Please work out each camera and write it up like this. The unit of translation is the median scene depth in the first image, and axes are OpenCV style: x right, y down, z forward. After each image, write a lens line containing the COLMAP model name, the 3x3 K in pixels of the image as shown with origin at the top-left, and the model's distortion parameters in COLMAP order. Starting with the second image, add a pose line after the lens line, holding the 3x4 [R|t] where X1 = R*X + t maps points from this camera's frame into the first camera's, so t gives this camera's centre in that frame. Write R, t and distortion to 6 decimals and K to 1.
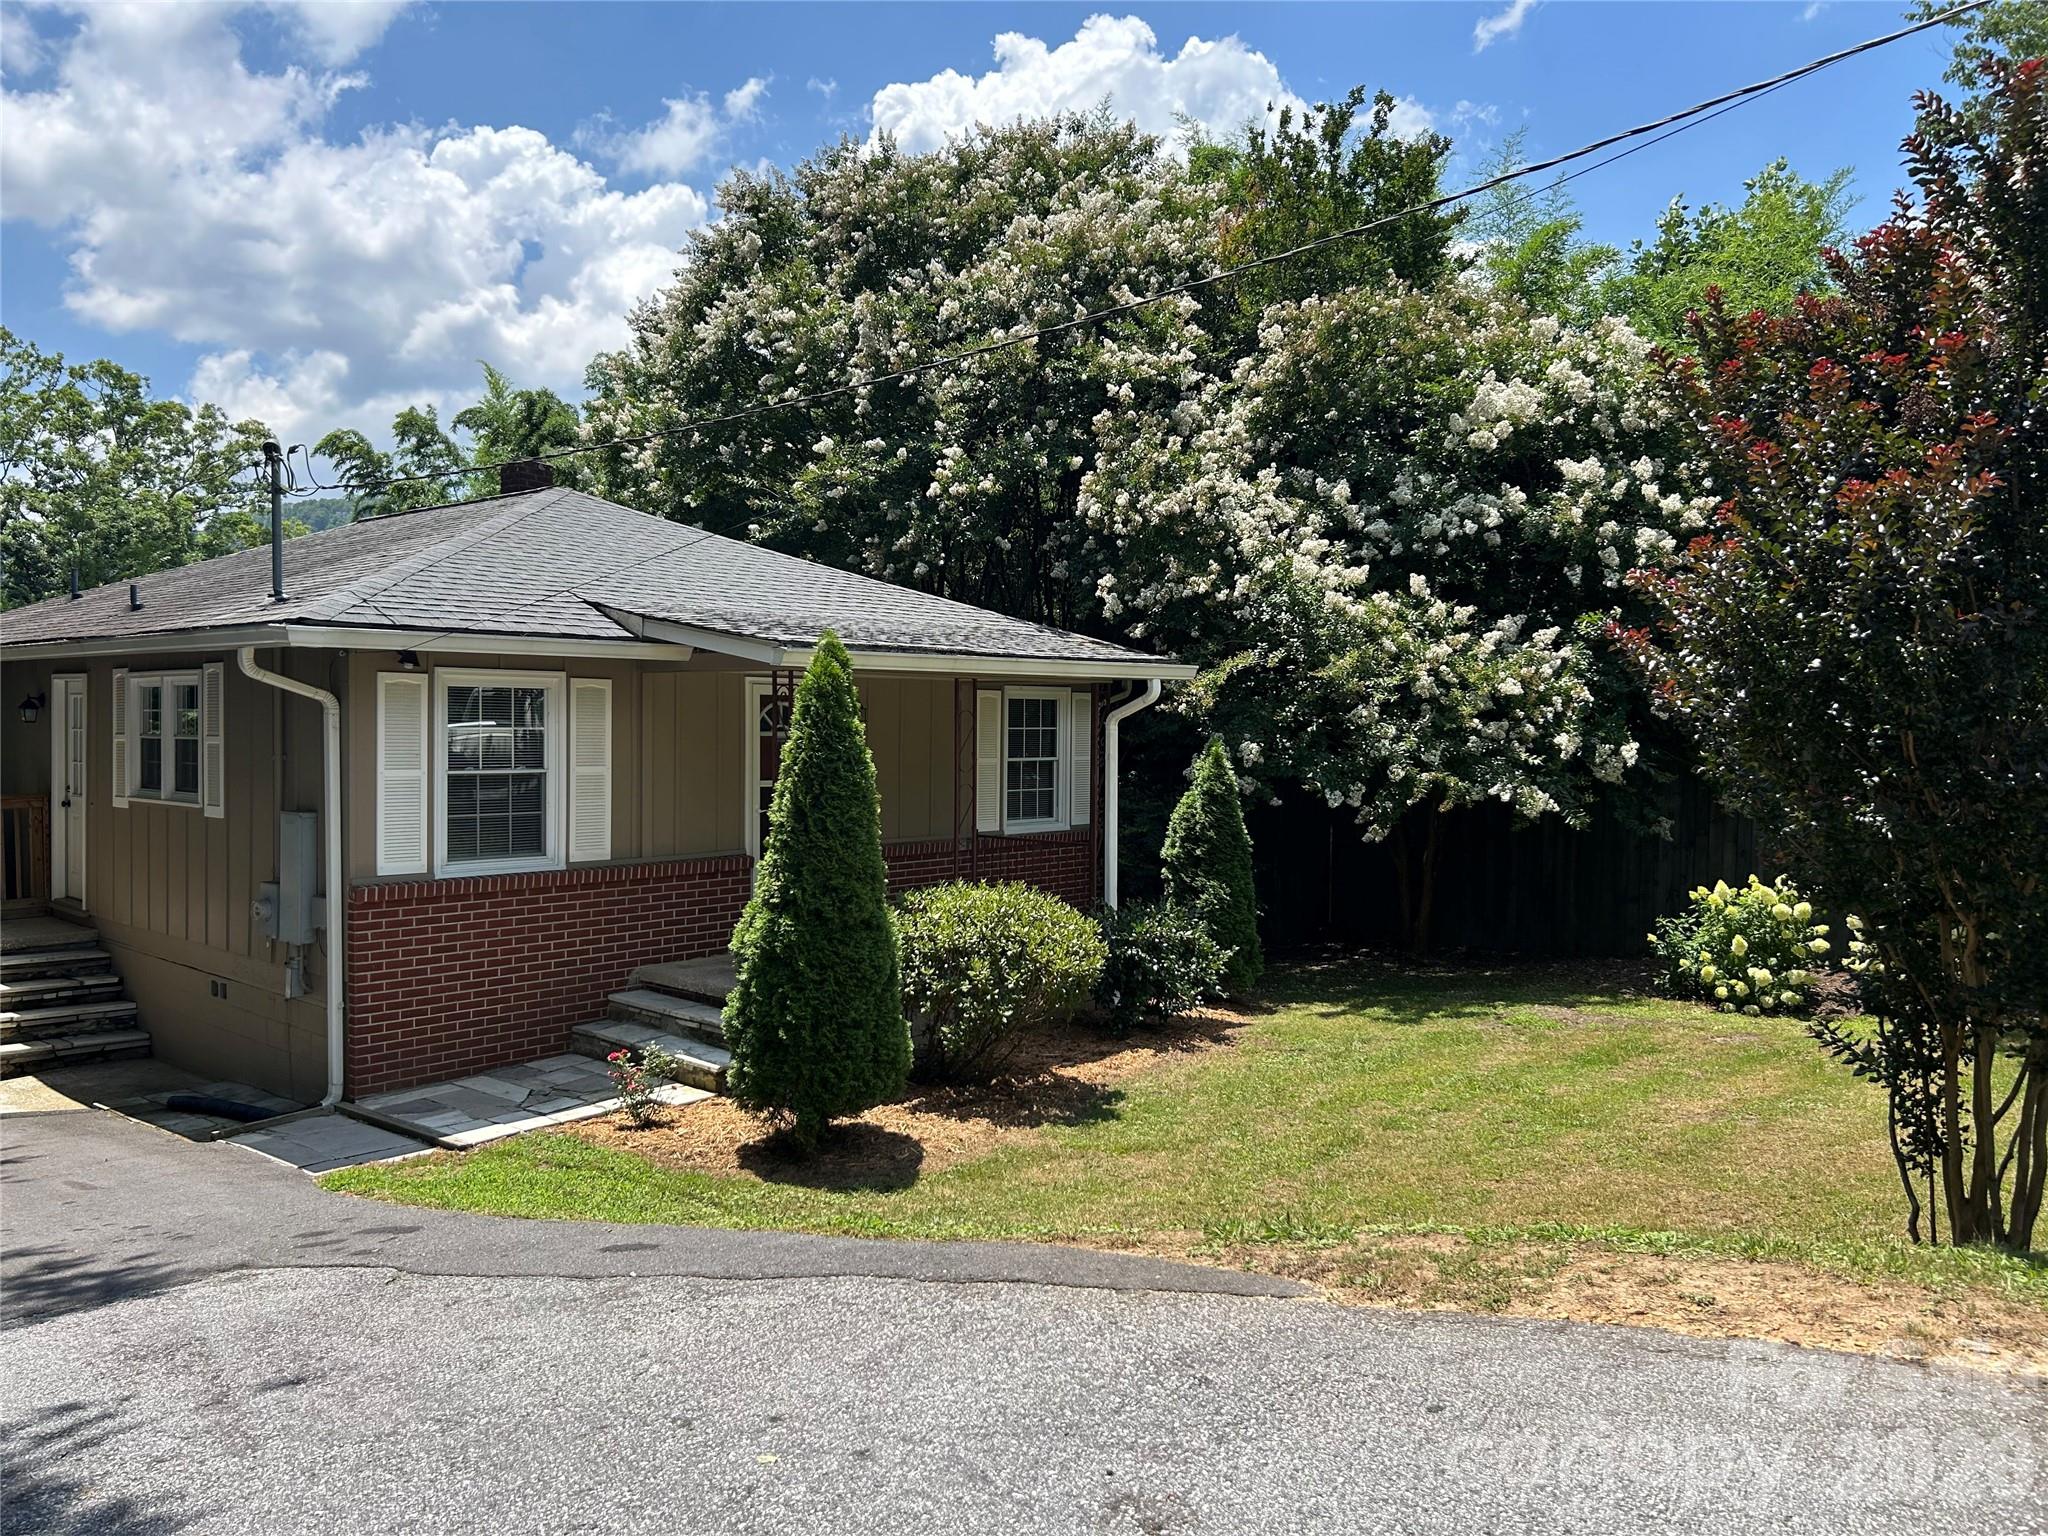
lens RADIAL K [[1529.8, 0, 1034.3], [0, 1529.8, 758.8], [0, 0, 1]] dist [0.060435, -0.074063]
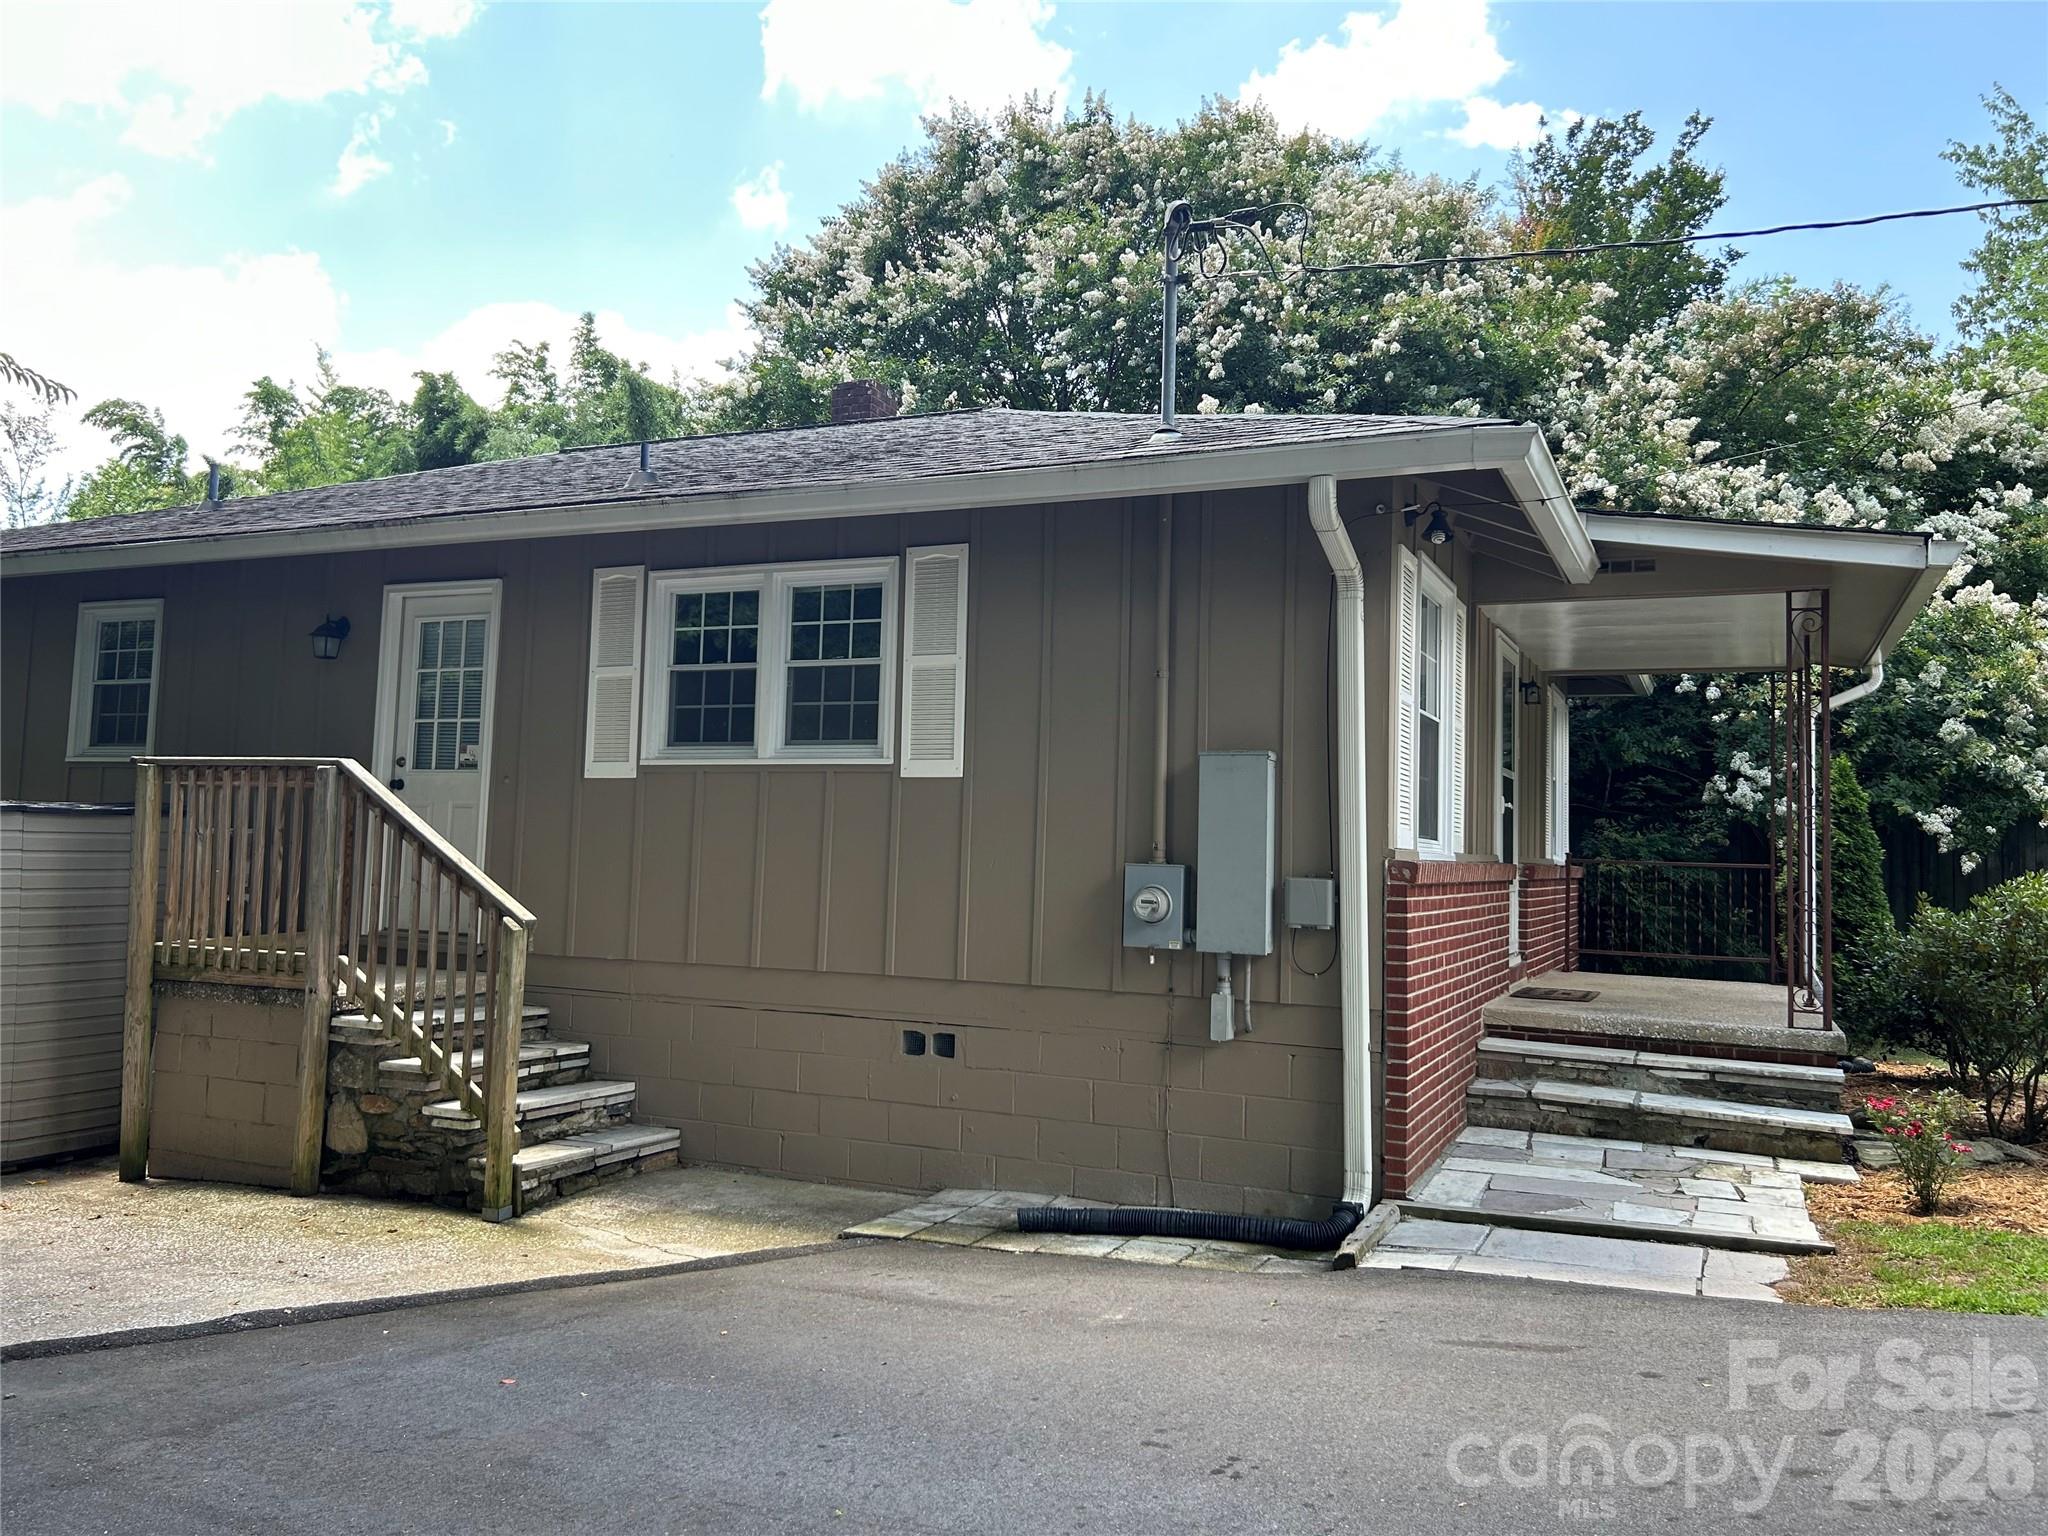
lens RADIAL K [[1529.8, 0, 1000.1], [0, 1529.8, 733.9], [0, 0, 1]] dist [0.060435, -0.074063]
pose [[0.953412, 0.041458, 0.298810, -0.547397], [-0.011681, 0.994842, -0.100760, 0.066510], [-0.301446, 0.092575, 0.948979, 0.291942]]
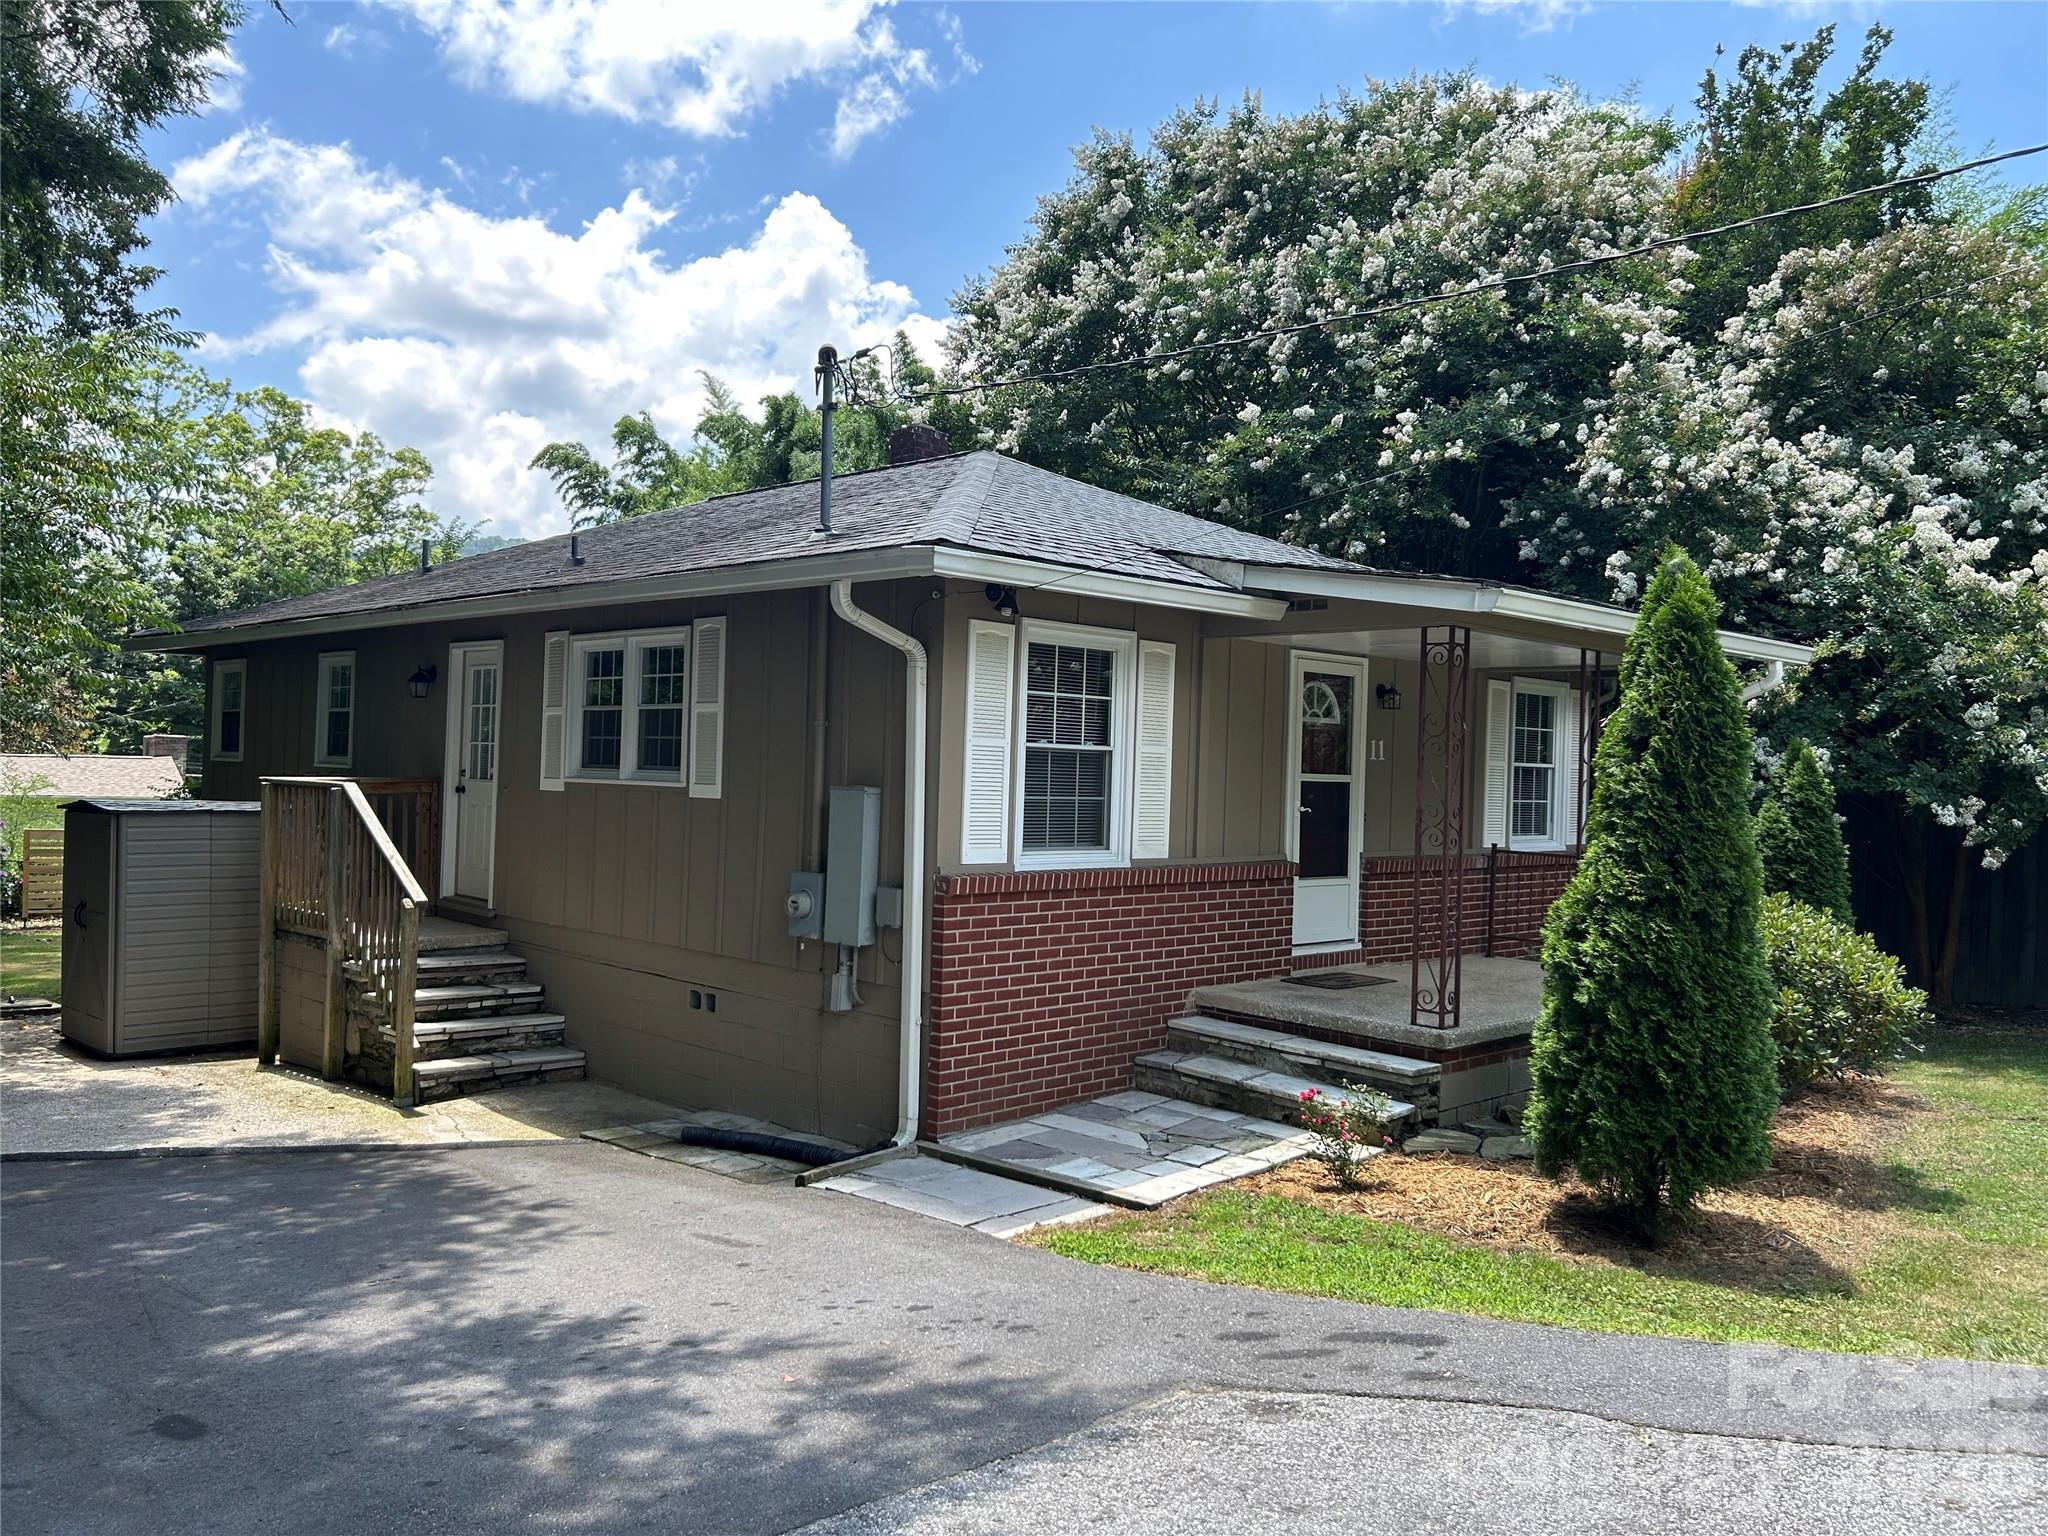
lens RADIAL K [[1529.8, 0, 1026.5], [0, 1529.8, 748.9], [0, 0, 1]] dist [0.060435, -0.074063]
pose [[0.998519, 0.020015, -0.050579, -0.243495], [-0.021994, 0.999002, -0.038880, 0.031279], [0.049750, 0.039935, 0.997963, 0.126670]]
